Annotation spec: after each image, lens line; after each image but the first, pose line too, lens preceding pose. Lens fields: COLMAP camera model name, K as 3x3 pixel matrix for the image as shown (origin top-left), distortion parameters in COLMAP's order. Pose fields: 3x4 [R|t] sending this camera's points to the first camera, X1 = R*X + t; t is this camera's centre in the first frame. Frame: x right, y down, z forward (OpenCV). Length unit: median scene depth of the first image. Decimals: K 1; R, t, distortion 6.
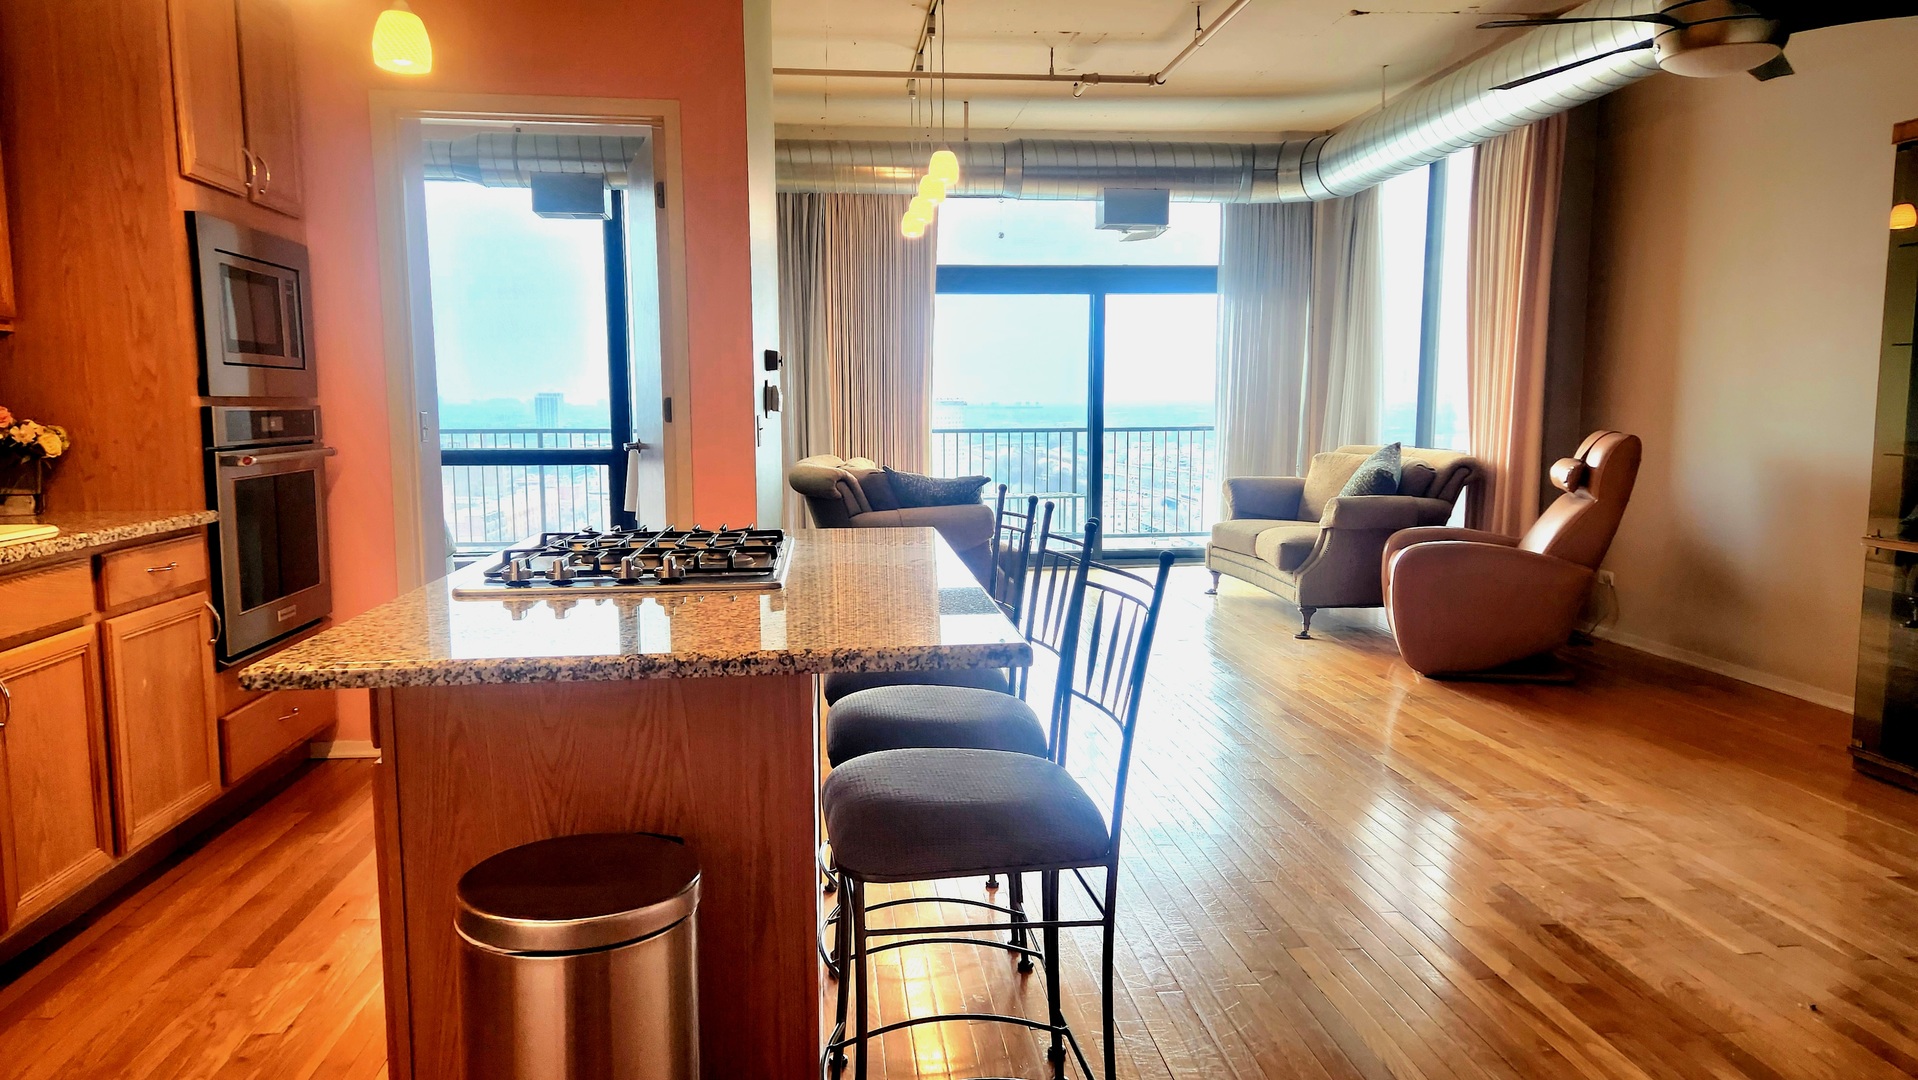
lens RADIAL K [[1229.7, 0, 959.0], [0, 1229.7, 540.0], [0, 0, 1]] dist [-0.000617, -0.002585]
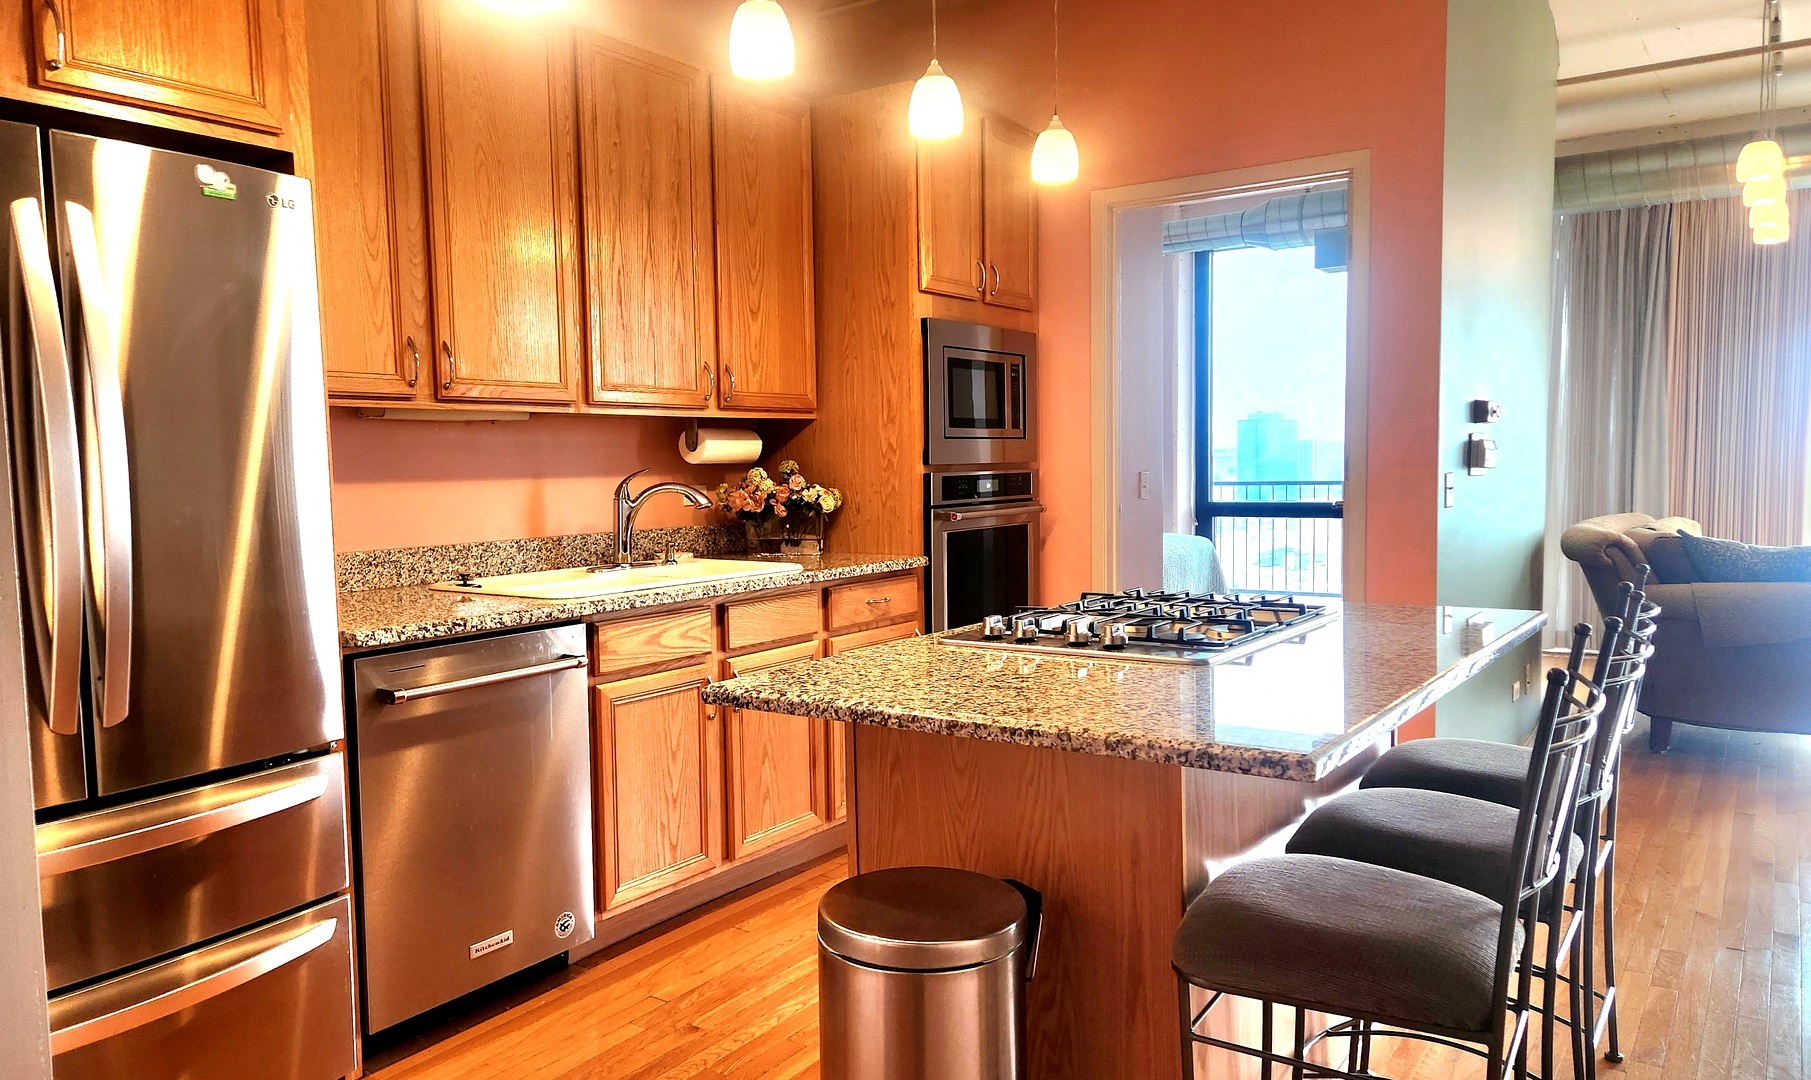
lens RADIAL K [[1235.6, 0, 905.5], [0, 1235.6, 540.0], [0, 0, 1]] dist [0.001055, -0.002422]
pose [[0.732998, 0.030650, -0.679540, 0.184784], [-0.055146, 0.998374, -0.014453, -0.017634], [0.677992, 0.048068, 0.733496, 0.058089]]
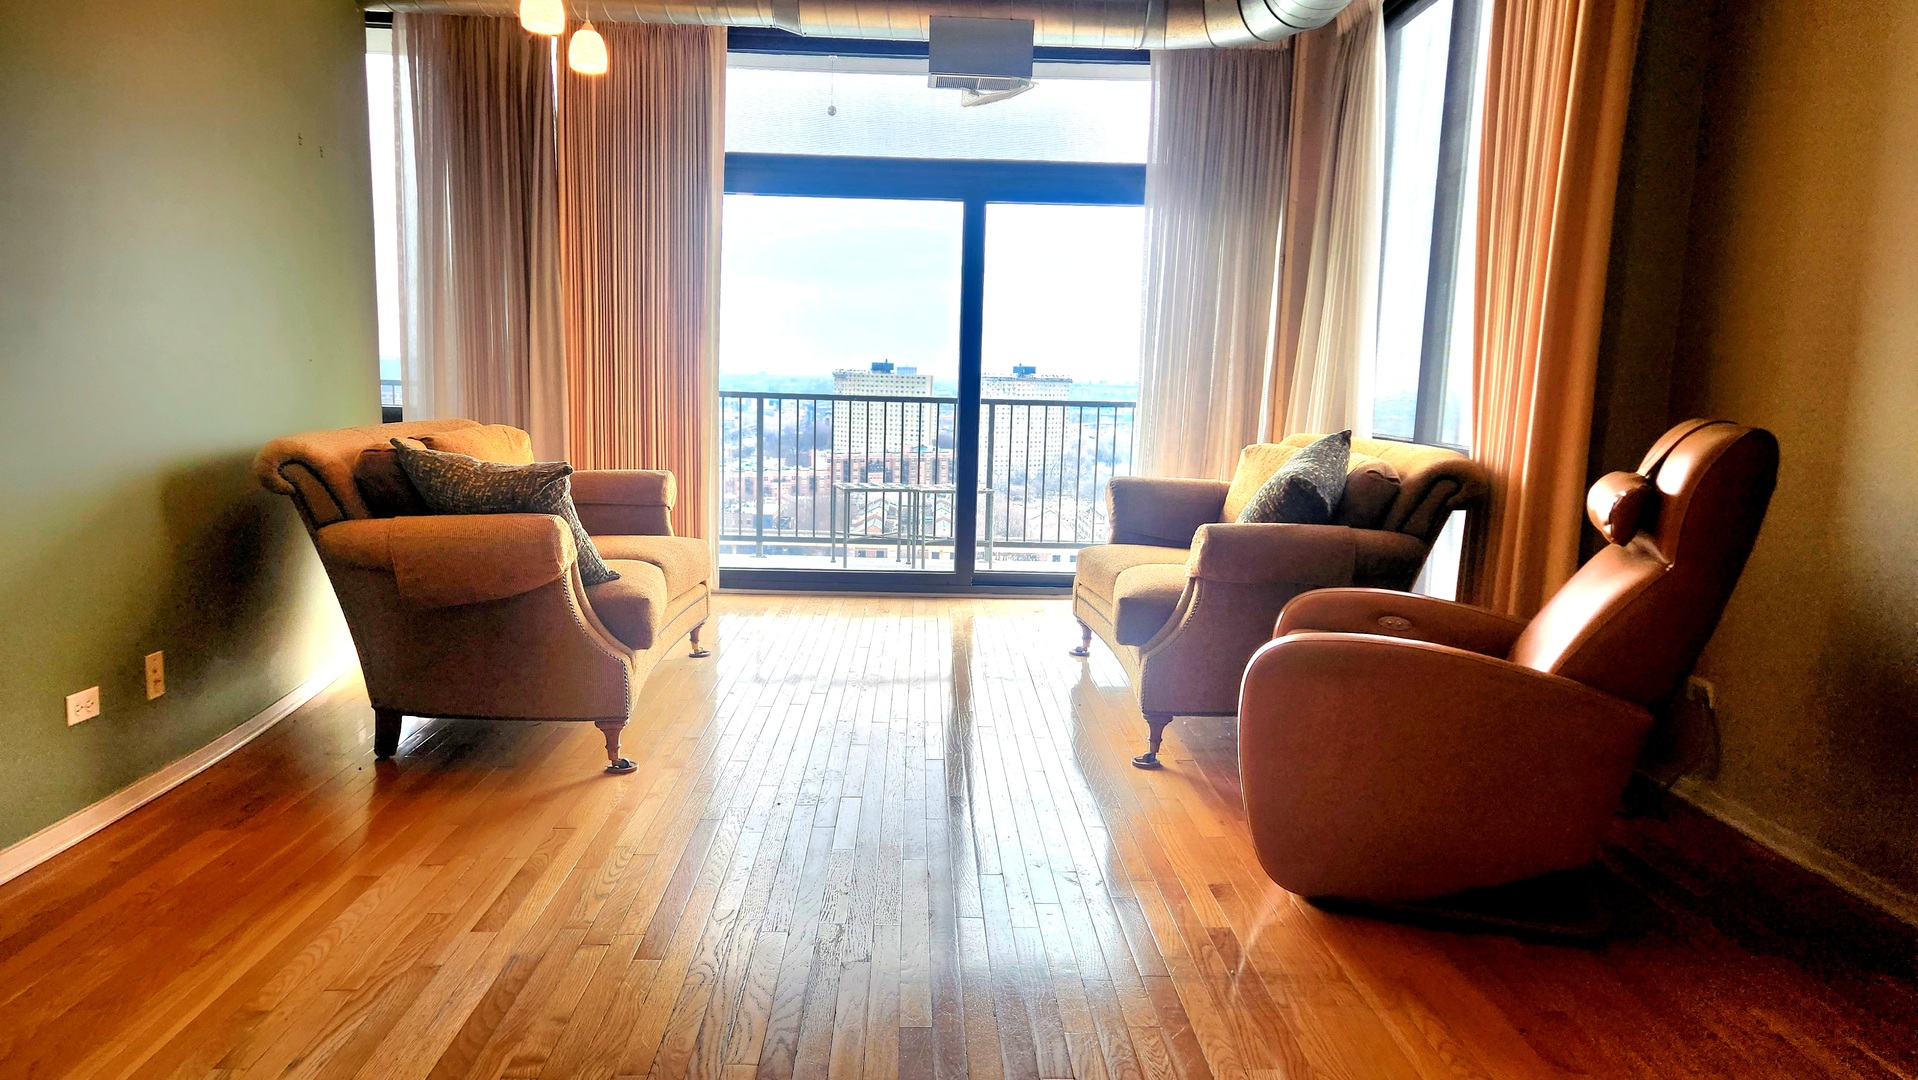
lens RADIAL K [[1249.3, 0, 959.0], [0, 1249.3, 540.0], [0, 0, 1]] dist [-0.003170, -0.001807]
pose [[0.996314, 0.042439, -0.074553, 0.363577], [-0.041340, 0.999014, 0.016216, -0.049040], [0.075168, -0.013074, 0.997085, 0.649886]]
